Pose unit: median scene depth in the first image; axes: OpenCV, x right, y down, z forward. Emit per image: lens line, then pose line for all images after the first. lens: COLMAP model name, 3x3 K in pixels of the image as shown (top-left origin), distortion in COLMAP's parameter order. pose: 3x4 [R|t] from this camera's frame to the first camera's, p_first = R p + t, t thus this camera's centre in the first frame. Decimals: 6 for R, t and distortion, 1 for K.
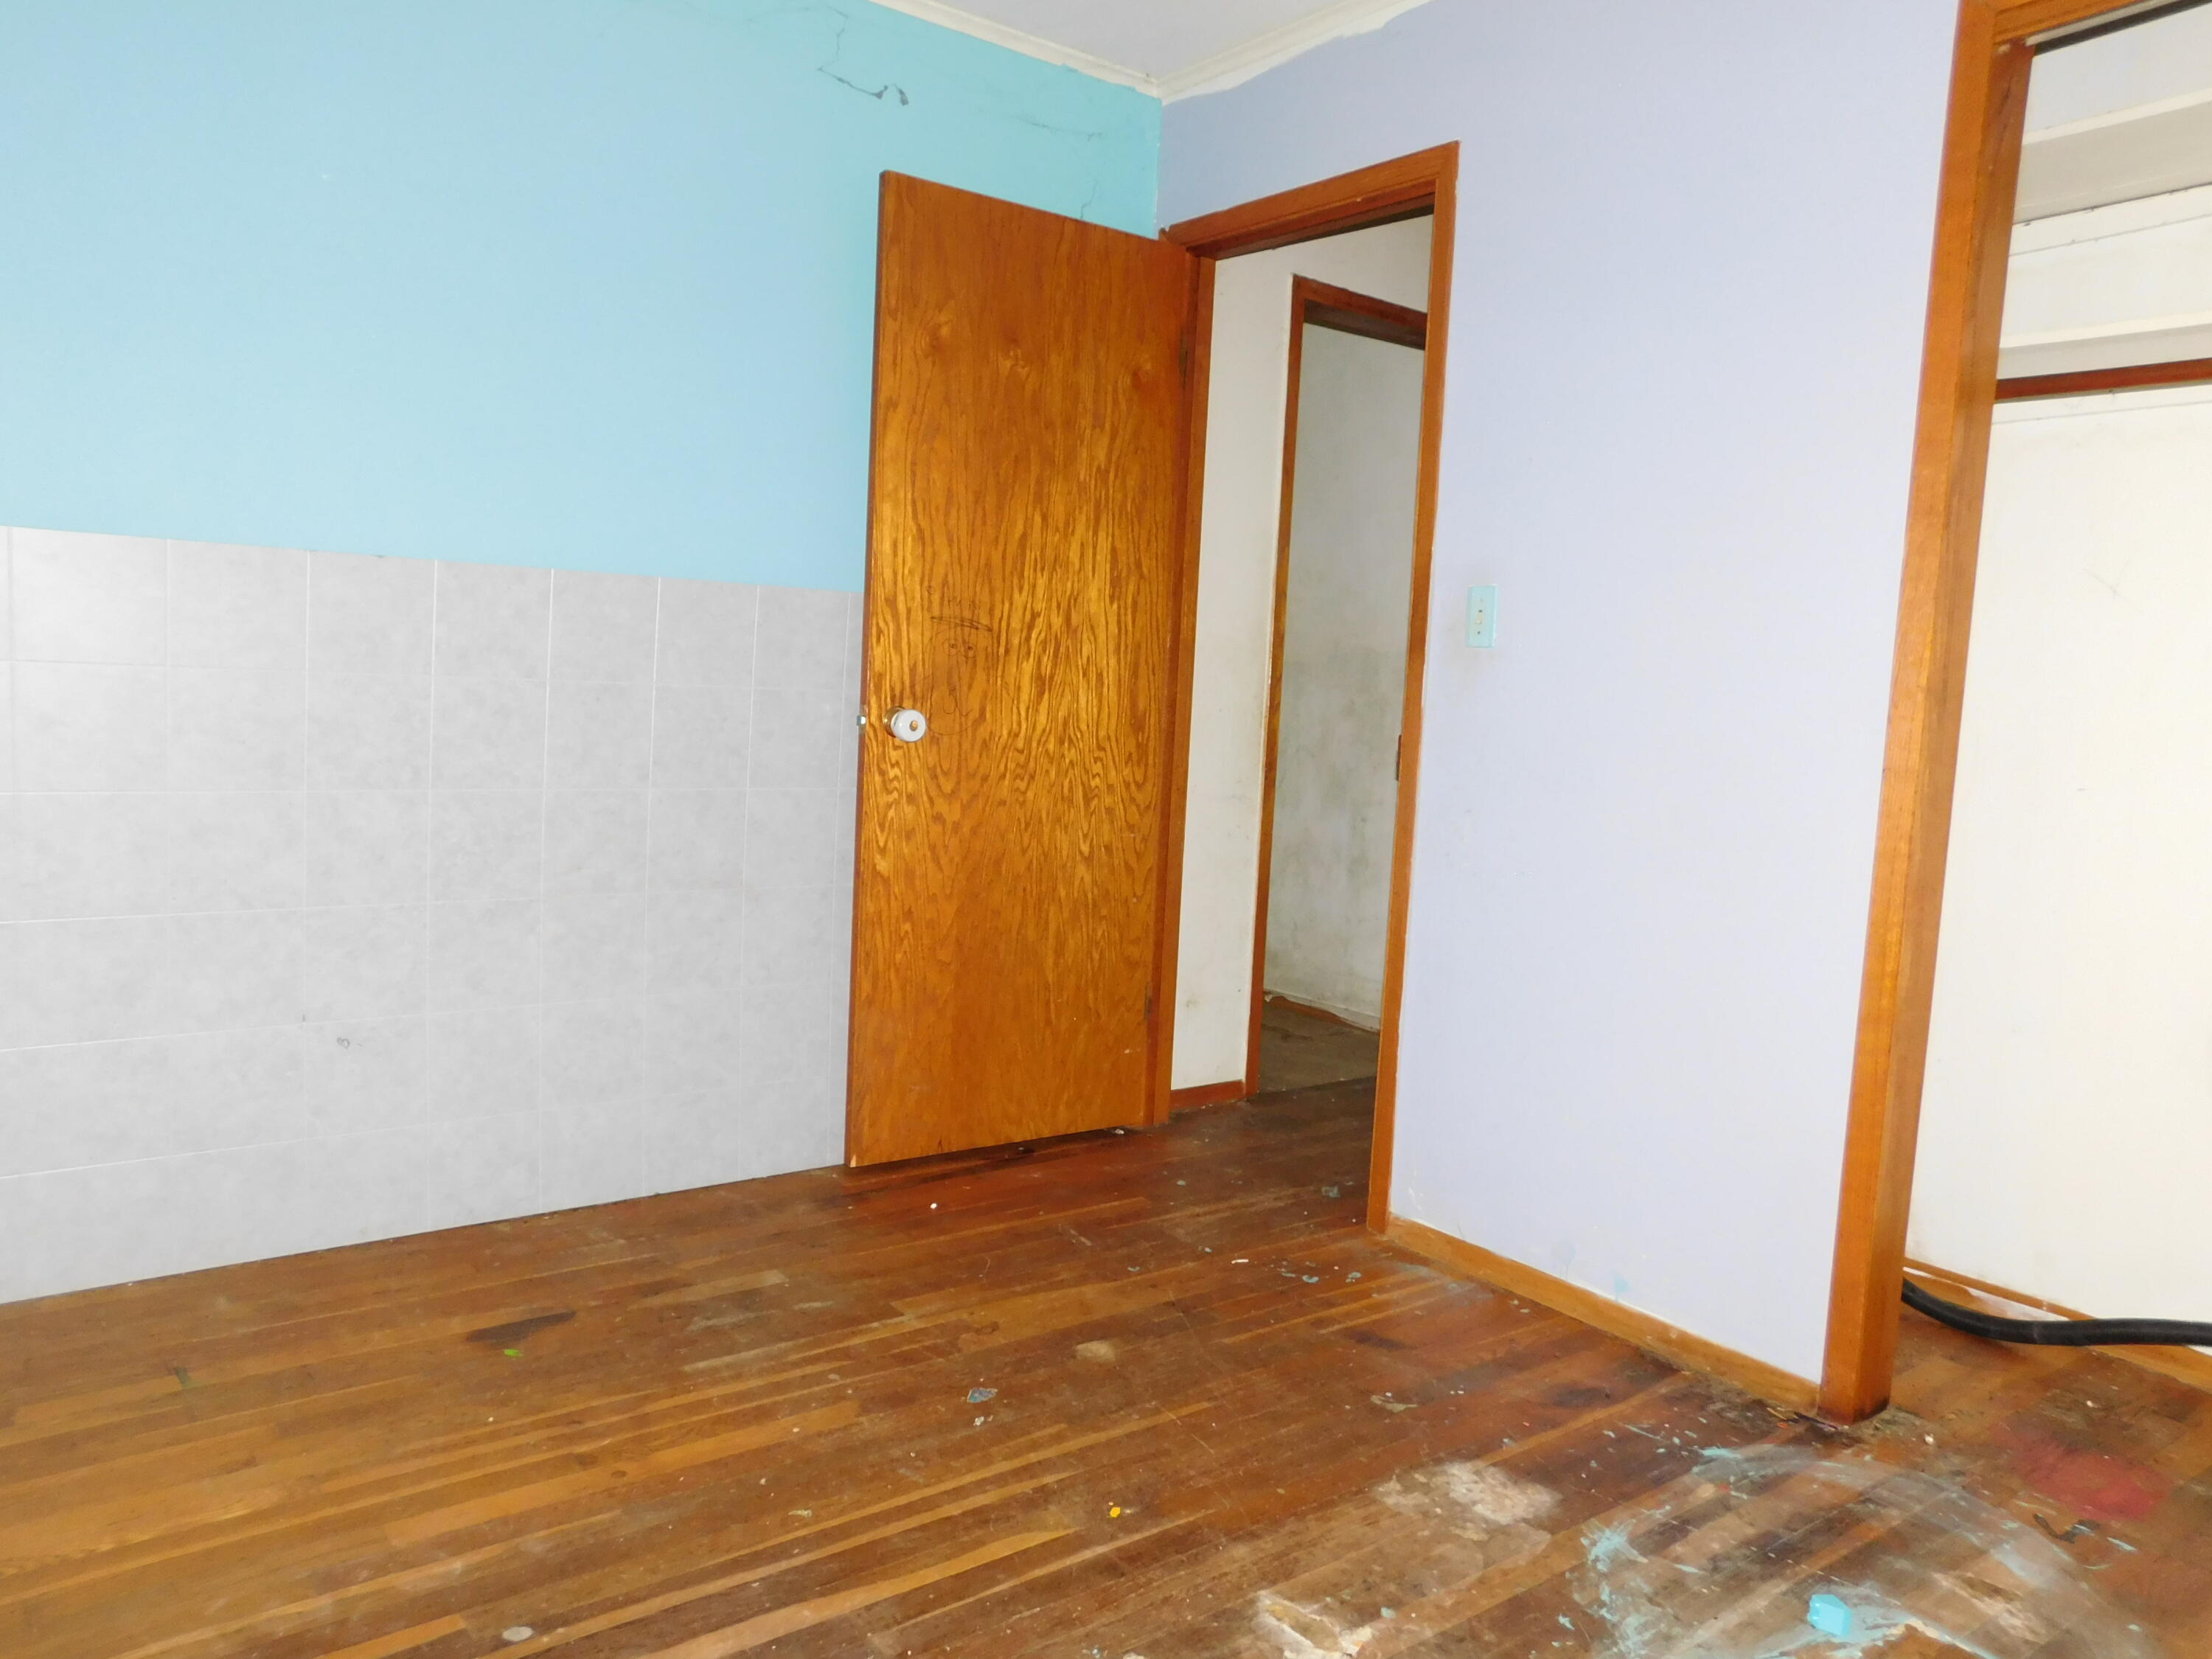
lens RADIAL K [[1570.6, 0, 1096.4], [0, 1570.6, 827.7], [0, 0, 1]] dist [-0.048676, 0.058509]
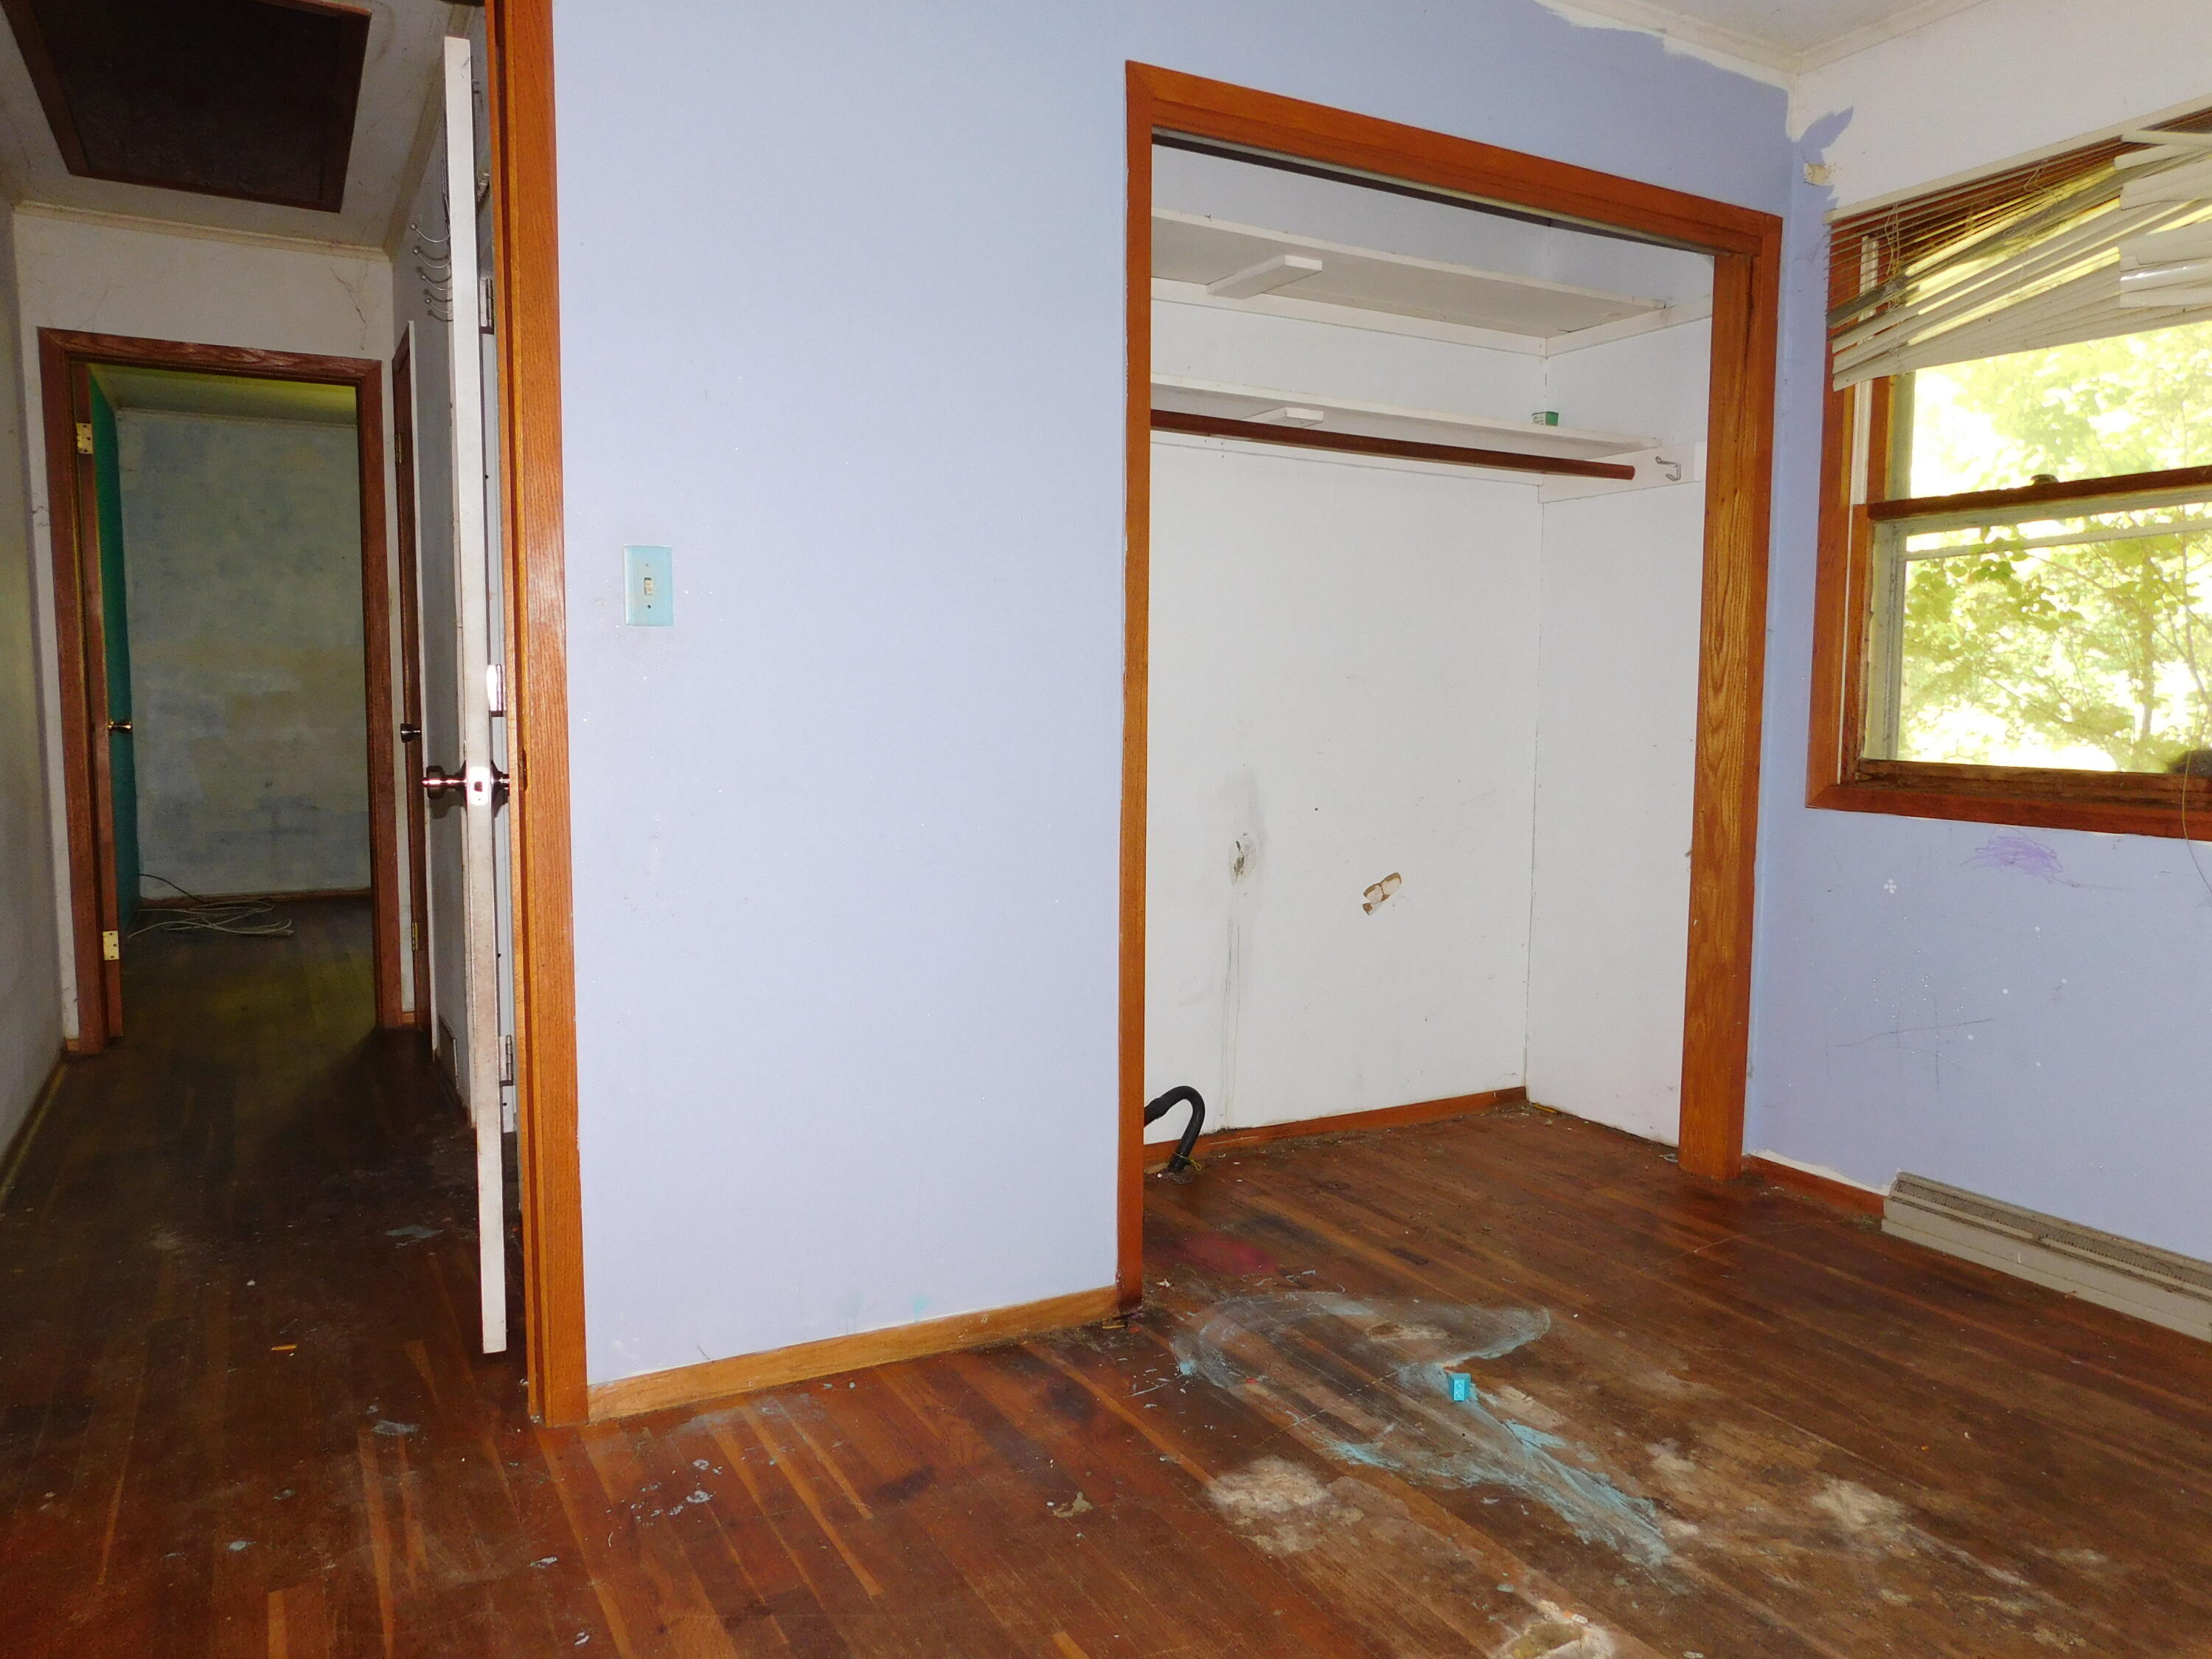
lens RADIAL K [[1570.6, 0, 1097.0], [0, 1570.6, 828.5], [0, 0, 1]] dist [-0.048676, 0.058509]
pose [[0.148666, -0.139173, 0.979045, -0.664288], [0.091042, 0.987769, 0.126589, -0.127279], [-0.984688, 0.070315, 0.159519, 0.885279]]
